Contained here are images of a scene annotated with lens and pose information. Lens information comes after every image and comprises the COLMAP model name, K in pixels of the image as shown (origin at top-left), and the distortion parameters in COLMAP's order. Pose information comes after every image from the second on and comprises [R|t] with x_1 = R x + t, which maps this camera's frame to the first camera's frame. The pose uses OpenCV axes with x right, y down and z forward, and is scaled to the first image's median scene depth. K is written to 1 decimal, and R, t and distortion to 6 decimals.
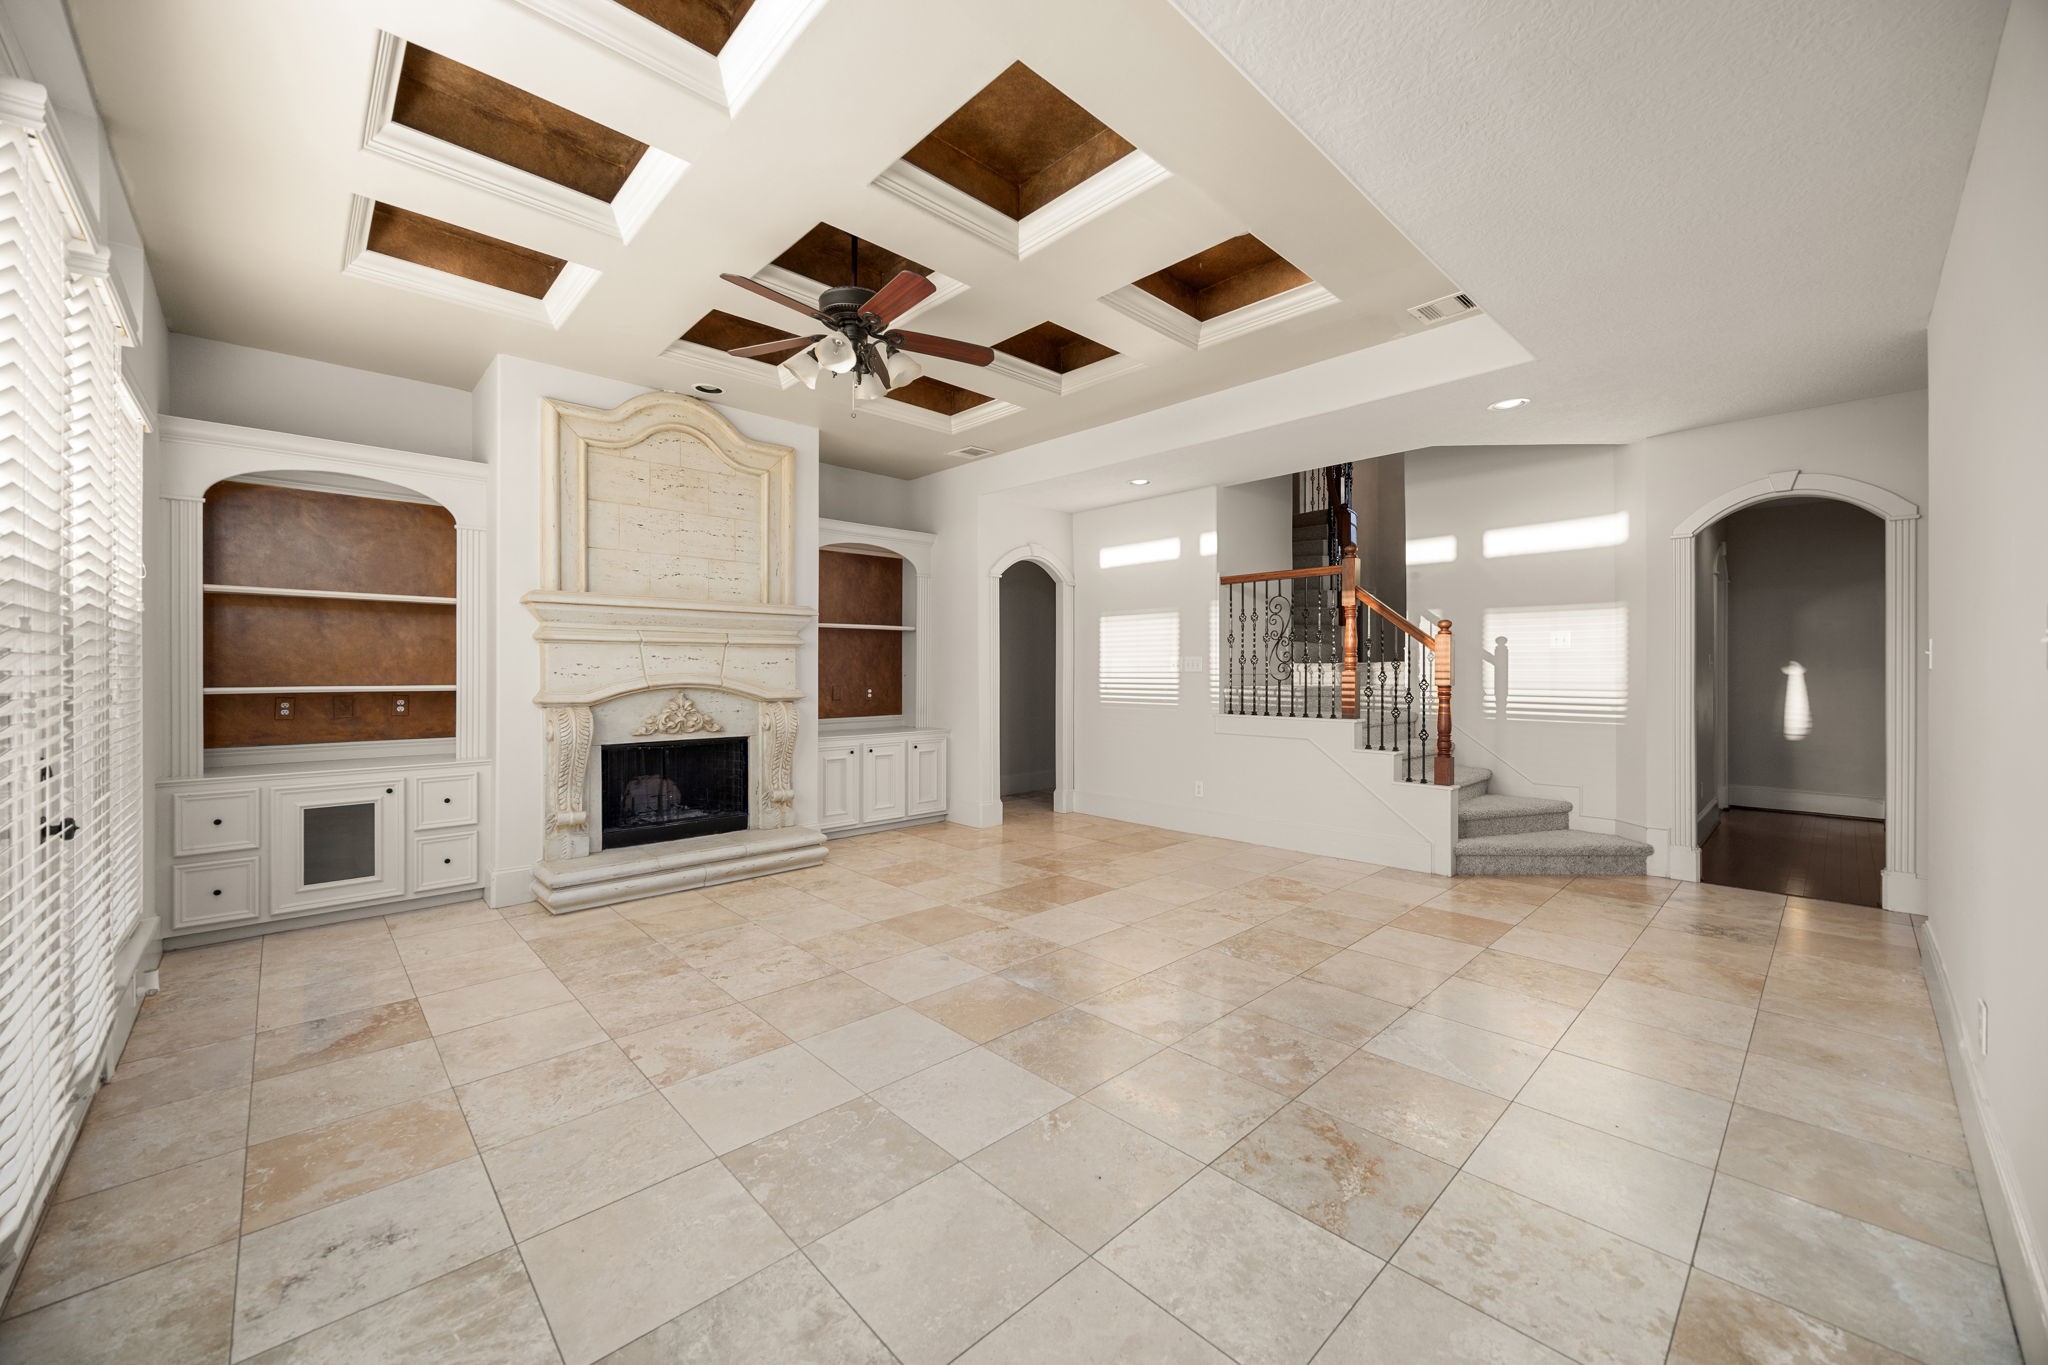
lens RADIAL K [[791.8, 0, 1005.0], [0, 791.8, 676.0], [0, 0, 1]] dist [-0.001667, -0.000489]
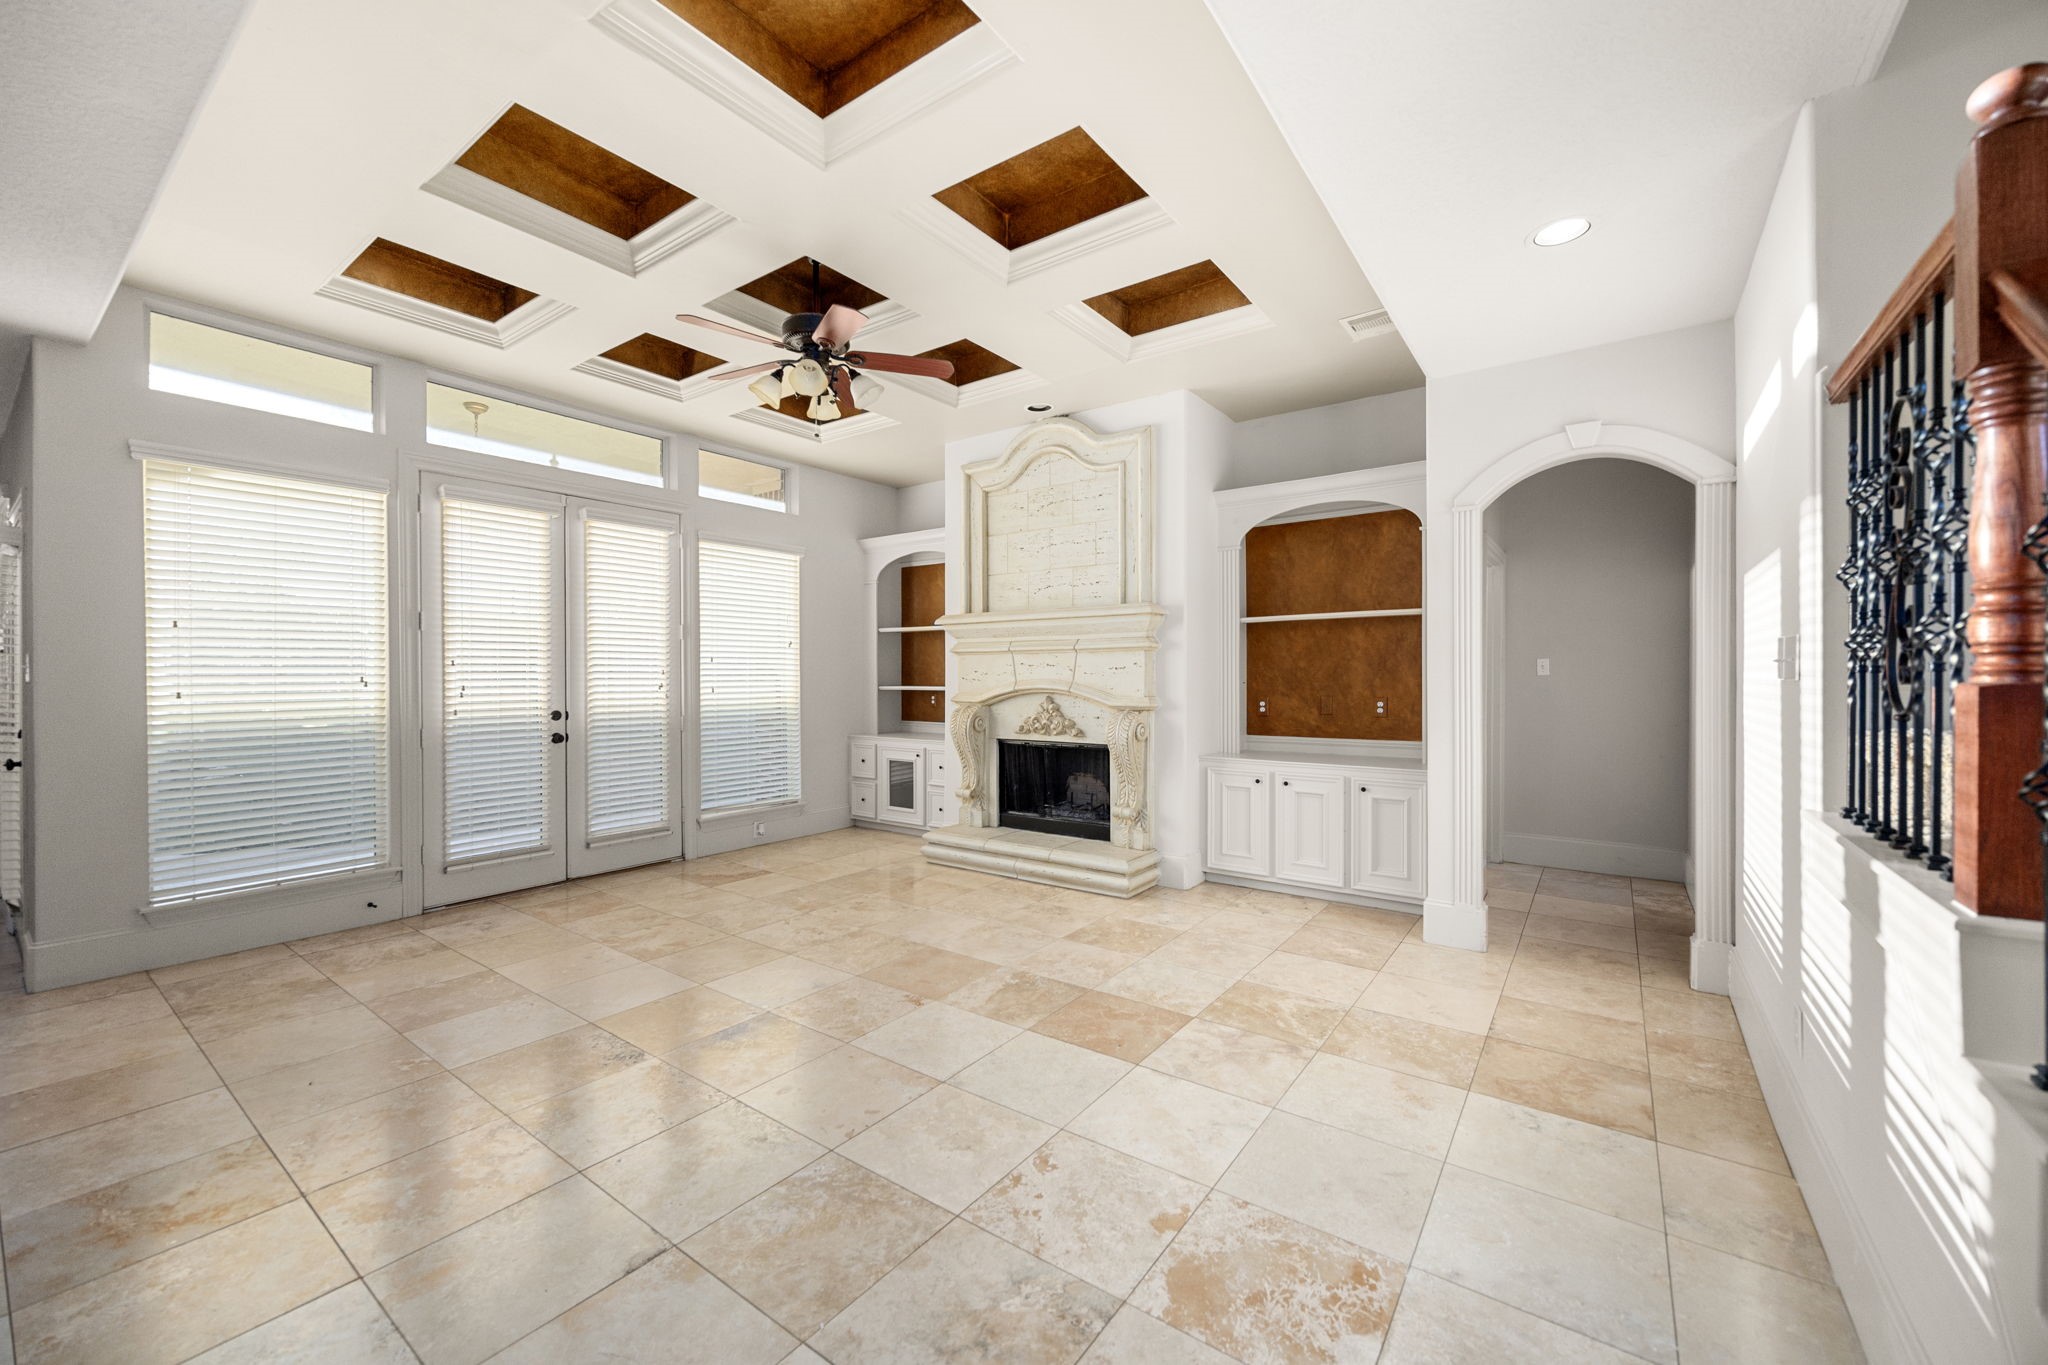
lens RADIAL K [[791.8, 0, 1020.8], [0, 791.8, 672.4], [0, 0, 1]] dist [-0.001667, -0.000489]
pose [[0.188434, -0.004454, -0.982076, 0.470202], [-0.004732, 0.999974, -0.005443, -0.004335], [0.982075, 0.005673, 0.188408, 0.562424]]
